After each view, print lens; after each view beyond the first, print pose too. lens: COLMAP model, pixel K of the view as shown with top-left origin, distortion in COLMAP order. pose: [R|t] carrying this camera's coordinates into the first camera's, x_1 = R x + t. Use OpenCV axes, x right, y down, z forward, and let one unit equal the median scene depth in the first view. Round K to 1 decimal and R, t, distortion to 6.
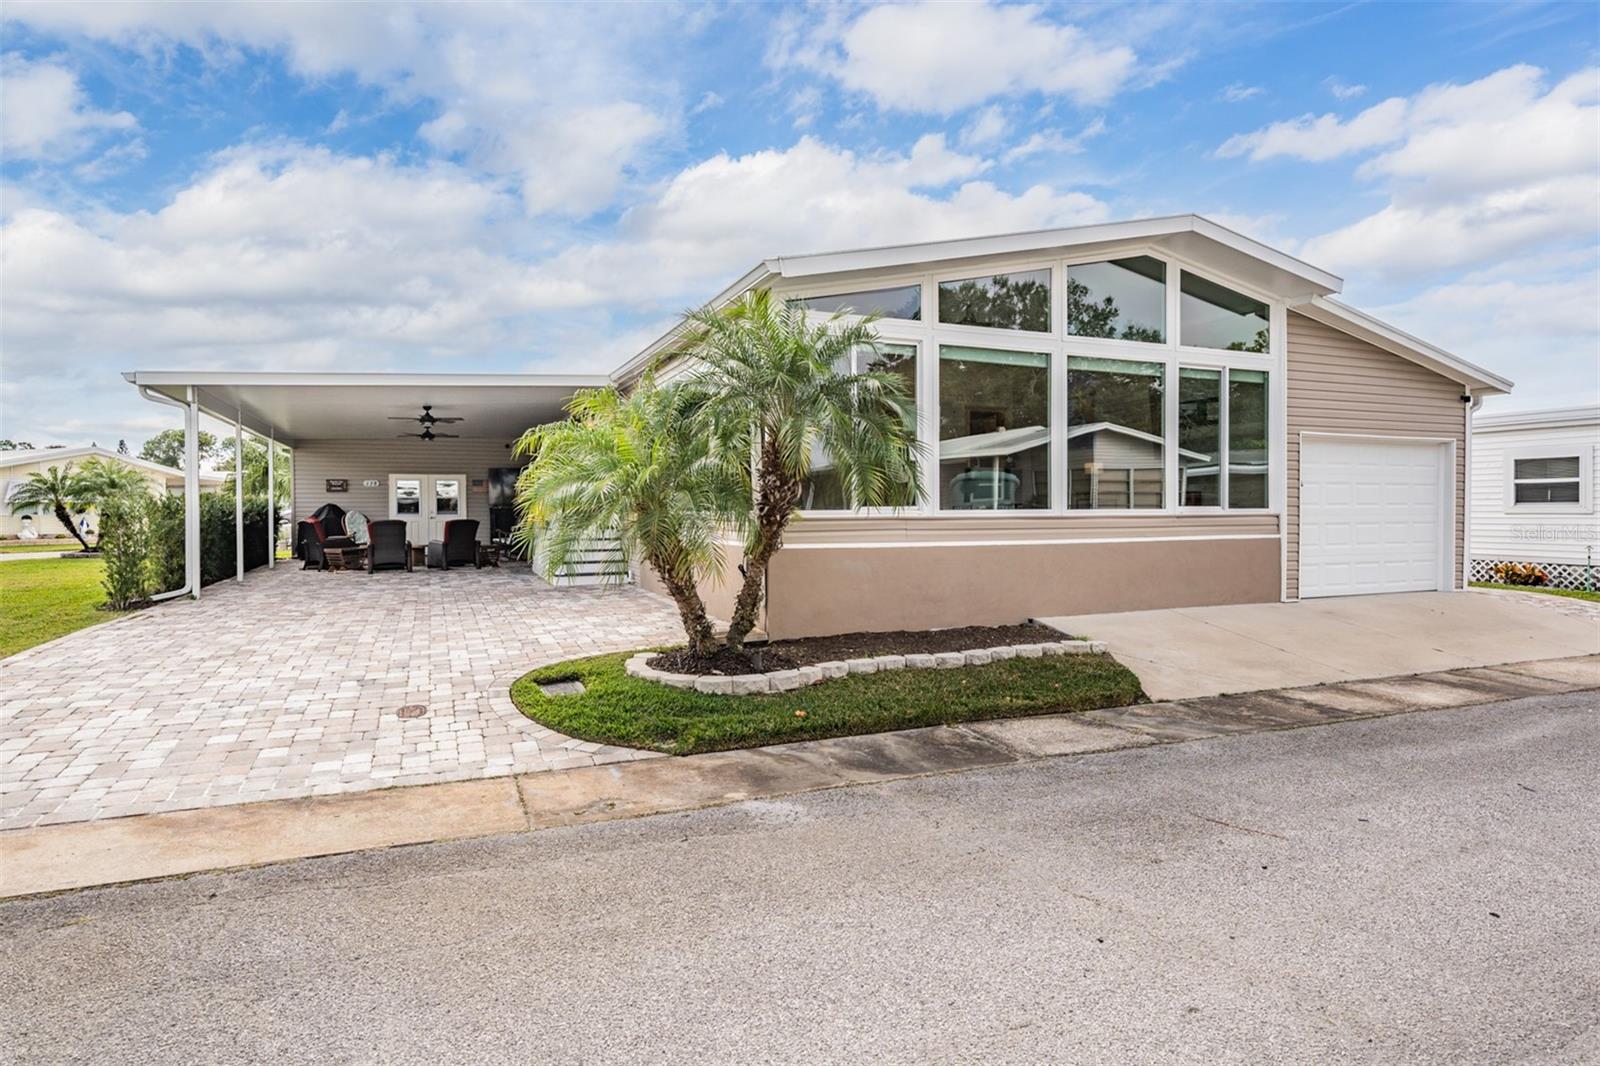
lens RADIAL K [[854.9, 0, 800.0], [0, 854.9, 533.0], [0, 0, 1]] dist [0.000016, -0.000059]
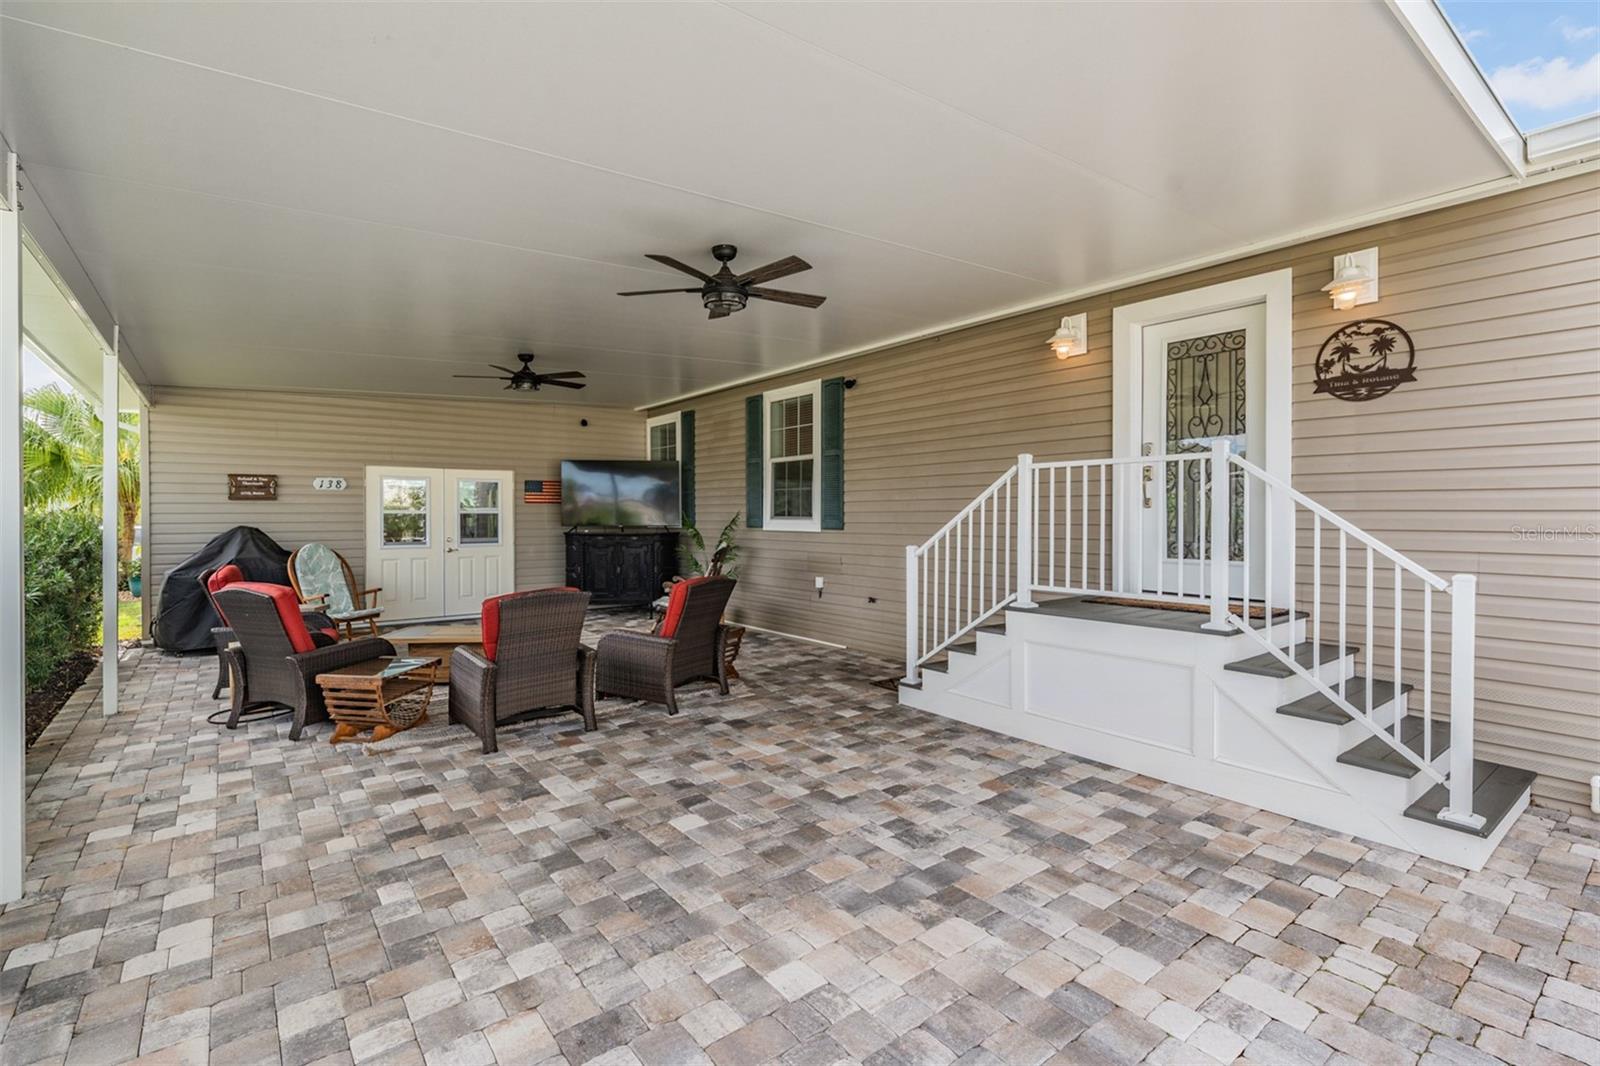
lens RADIAL K [[722.8, 0, 795.3], [0, 722.8, 532.3], [0, 0, 1]] dist [0.001224, -0.000373]
pose [[0.967311, -0.001232, 0.253589, -0.644466], [0.002283, 0.999990, -0.003847, -0.051356], [-0.253582, 0.004300, 0.967304, 0.976528]]
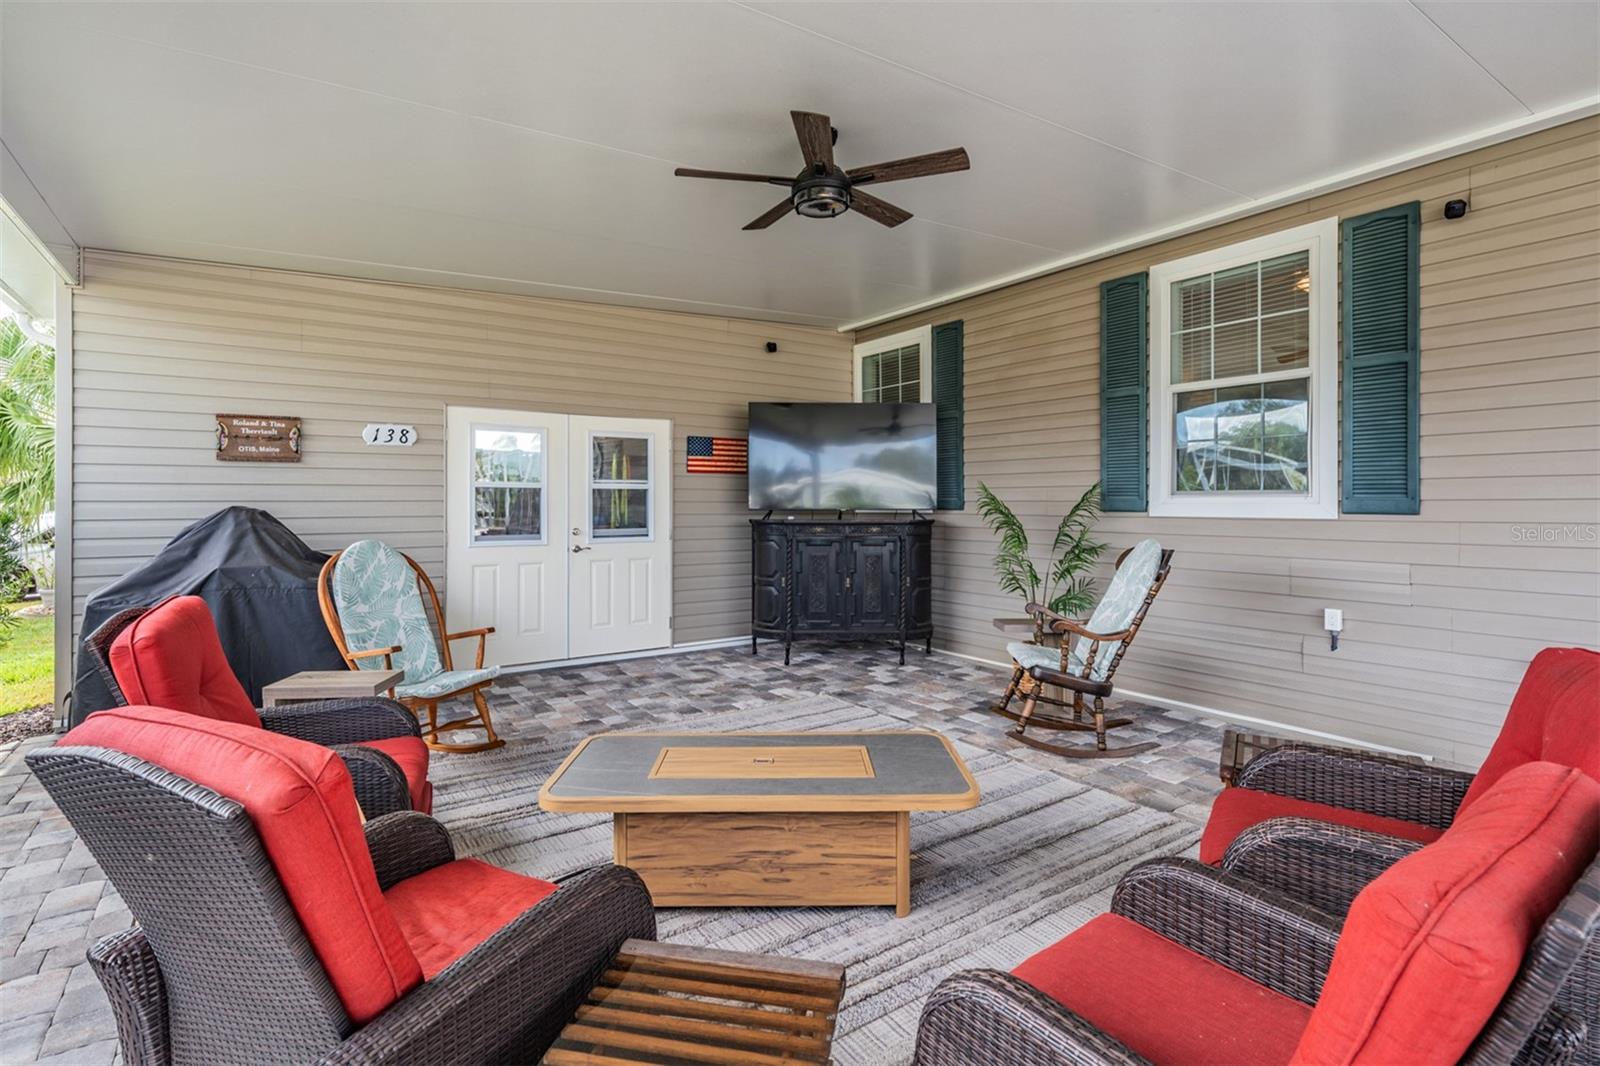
lens RADIAL K [[756.8, 0, 787.4], [0, 756.8, 512.1], [0, 0, 1]] dist [0.003280, -0.000314]
pose [[0.980388, 0.002859, 0.197059, -0.782694], [0.000170, 0.999882, -0.015355, -0.052310], [-0.197079, 0.015087, 0.980271, 1.348571]]
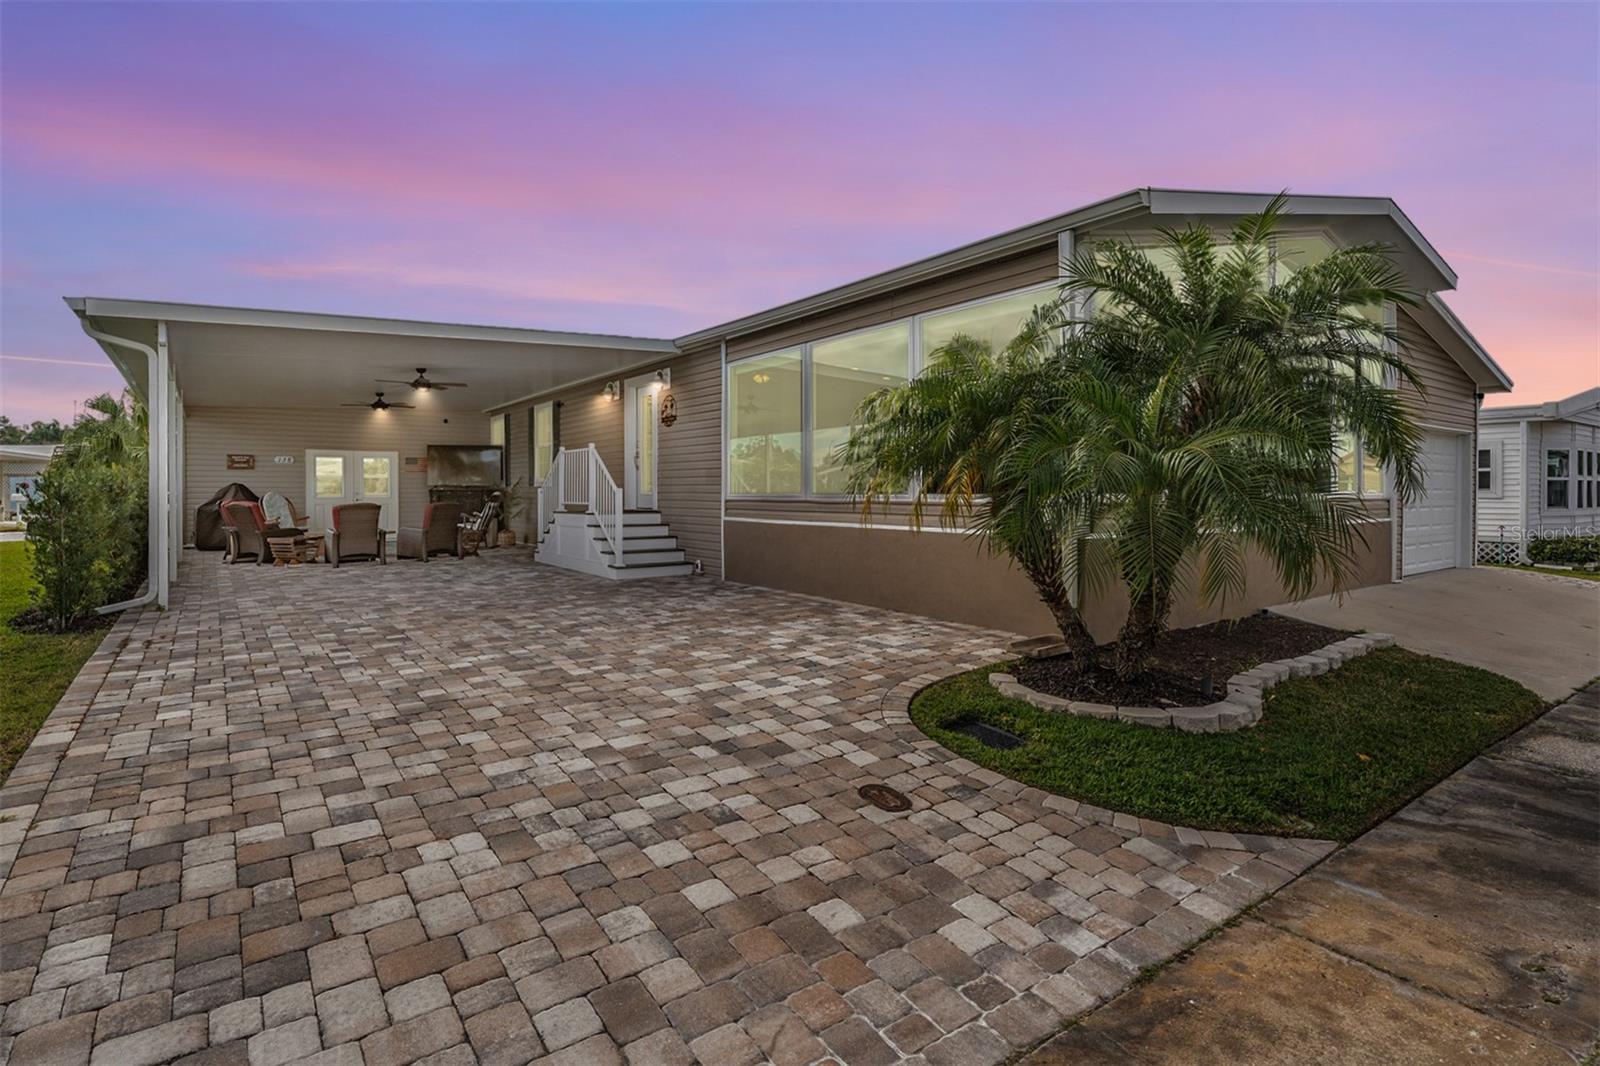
lens RADIAL K [[776.9, 0, 795.2], [0, 776.9, 518.6], [0, 0, 1]] dist [0.001200, 0.000060]
pose [[0.972776, -0.004883, 0.231694, -0.340727], [0.003136, 0.999964, 0.007906, -0.006554], [-0.231724, -0.006964, 0.972757, 0.223165]]
